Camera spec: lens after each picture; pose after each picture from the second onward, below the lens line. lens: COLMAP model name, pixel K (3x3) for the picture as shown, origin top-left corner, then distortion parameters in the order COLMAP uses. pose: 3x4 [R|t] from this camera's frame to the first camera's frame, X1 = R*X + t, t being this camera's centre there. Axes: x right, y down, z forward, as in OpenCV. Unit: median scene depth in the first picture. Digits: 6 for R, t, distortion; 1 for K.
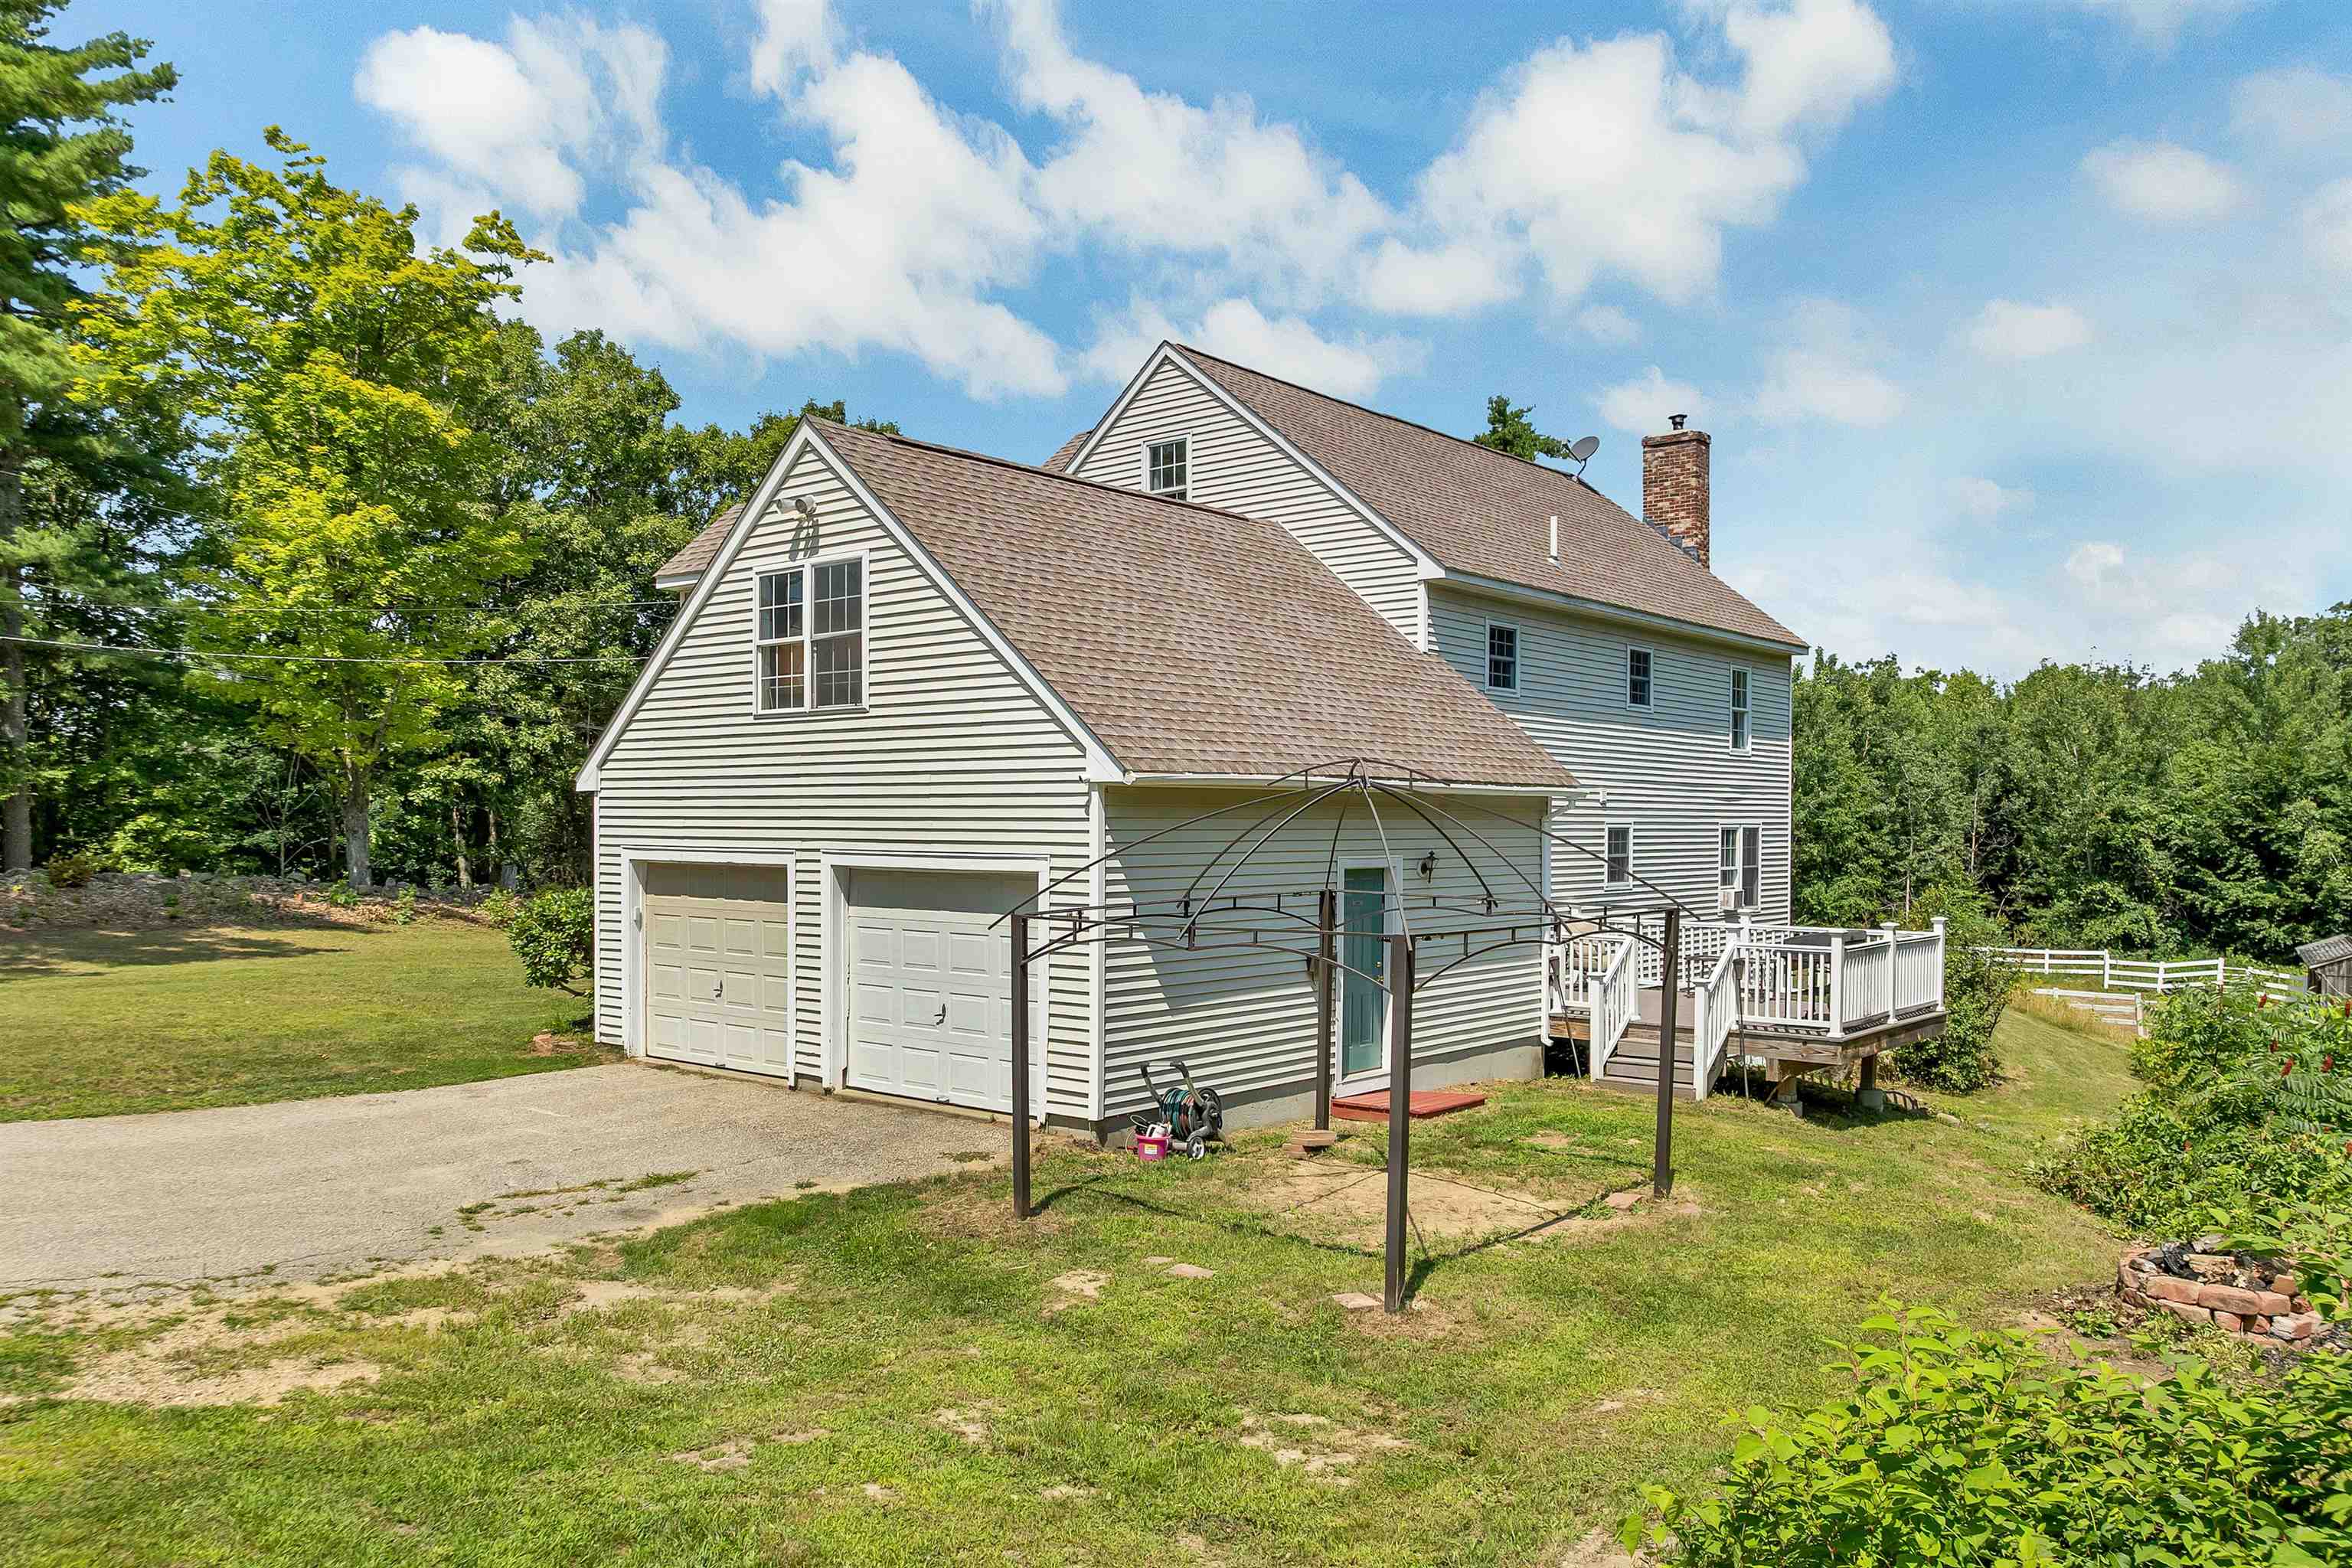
lens RADIAL K [[1722.0, 0, 1179.2], [0, 1722.0, 848.5], [0, 0, 1]] dist [-0.032083, -0.003163]
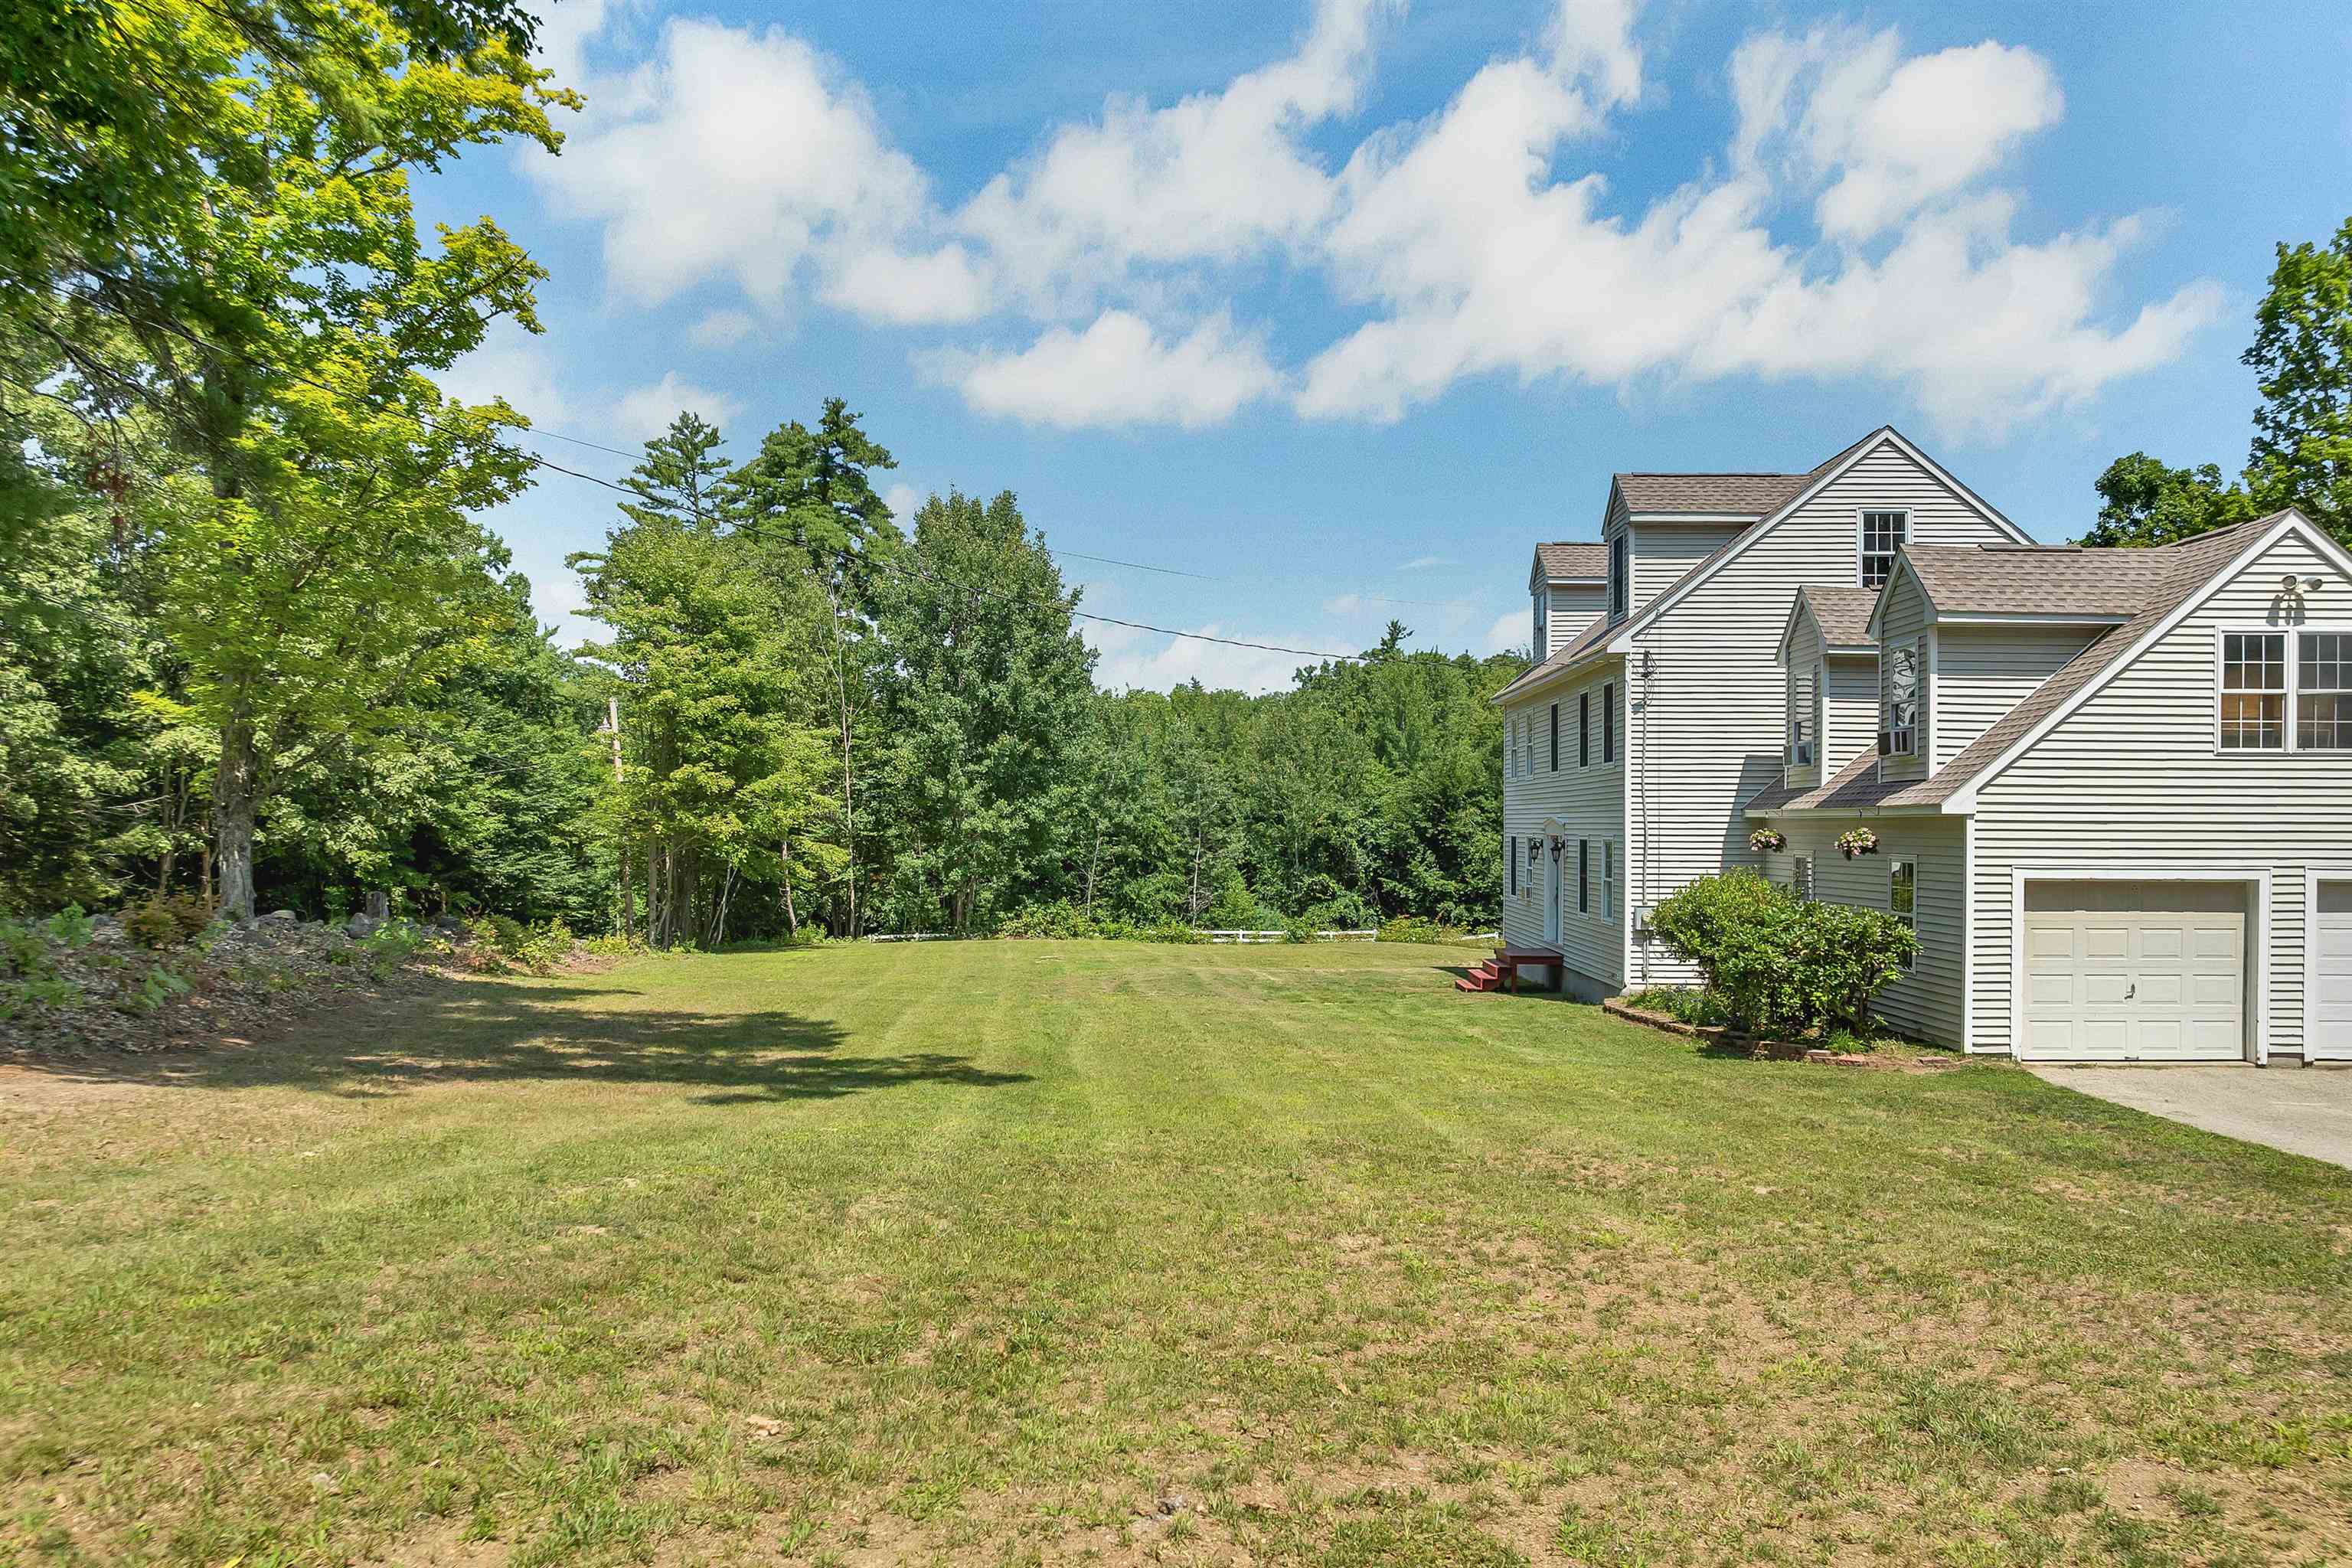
lens RADIAL K [[1722.0, 0, 1179.2], [0, 1722.0, 848.5], [0, 0, 1]] dist [-0.032083, -0.003163]
pose [[0.783907, -0.009672, 0.620803, -1.375315], [0.009217, 0.999950, 0.003940, -0.021098], [-0.620810, 0.002634, 0.783957, 0.481148]]
